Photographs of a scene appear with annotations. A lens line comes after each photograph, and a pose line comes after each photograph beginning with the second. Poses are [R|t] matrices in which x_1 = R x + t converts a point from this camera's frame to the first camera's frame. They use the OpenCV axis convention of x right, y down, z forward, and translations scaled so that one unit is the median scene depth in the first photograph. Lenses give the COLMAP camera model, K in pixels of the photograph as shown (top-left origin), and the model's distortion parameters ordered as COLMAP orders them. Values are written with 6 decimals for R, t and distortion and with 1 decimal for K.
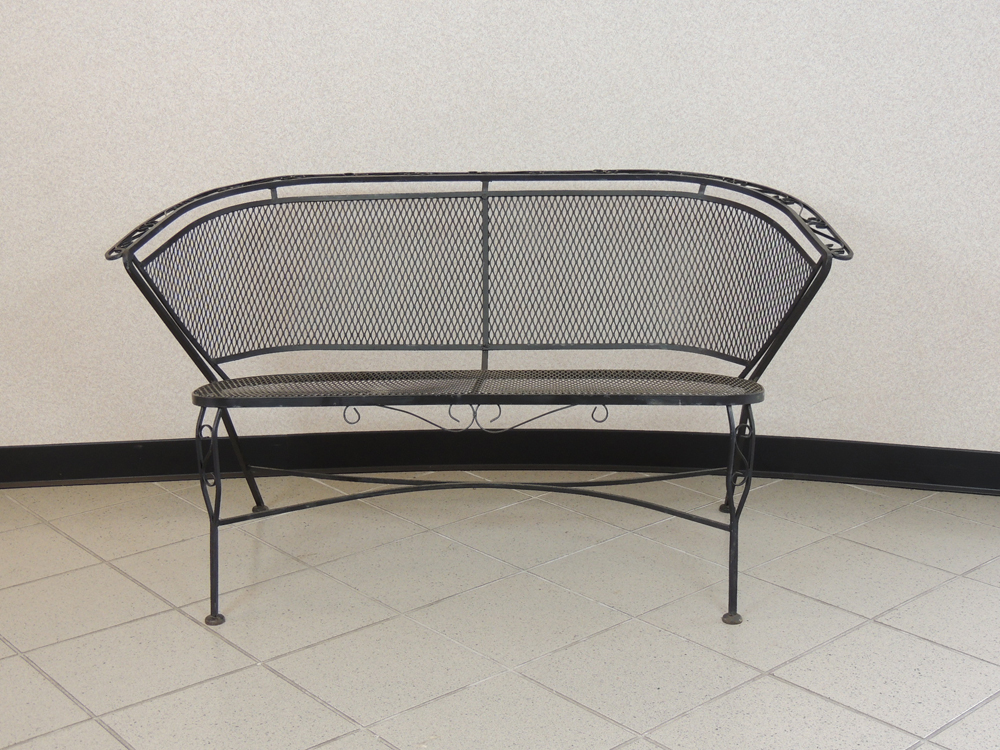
lens RADIAL K [[1355.7, 0, 503.1], [0, 1355.7, 381.9], [0, 0, 1]] dist [-0.060160, 0.000000]
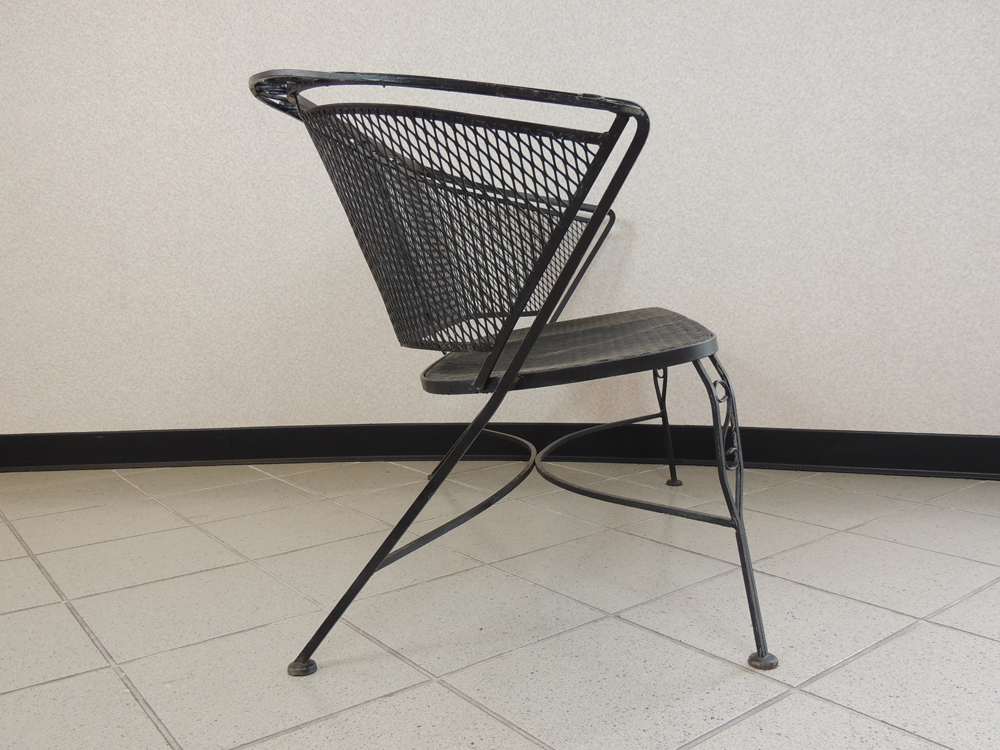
lens RADIAL K [[863.3, 0, 501.9], [0, 863.3, 376.8], [0, 0, 1]] dist [-0.017089, -0.007423]
pose [[0.998128, -0.006640, -0.060791, 0.119221], [-0.002194, 0.989559, -0.144110, 0.108219], [0.061113, 0.143974, 0.987693, 0.320985]]
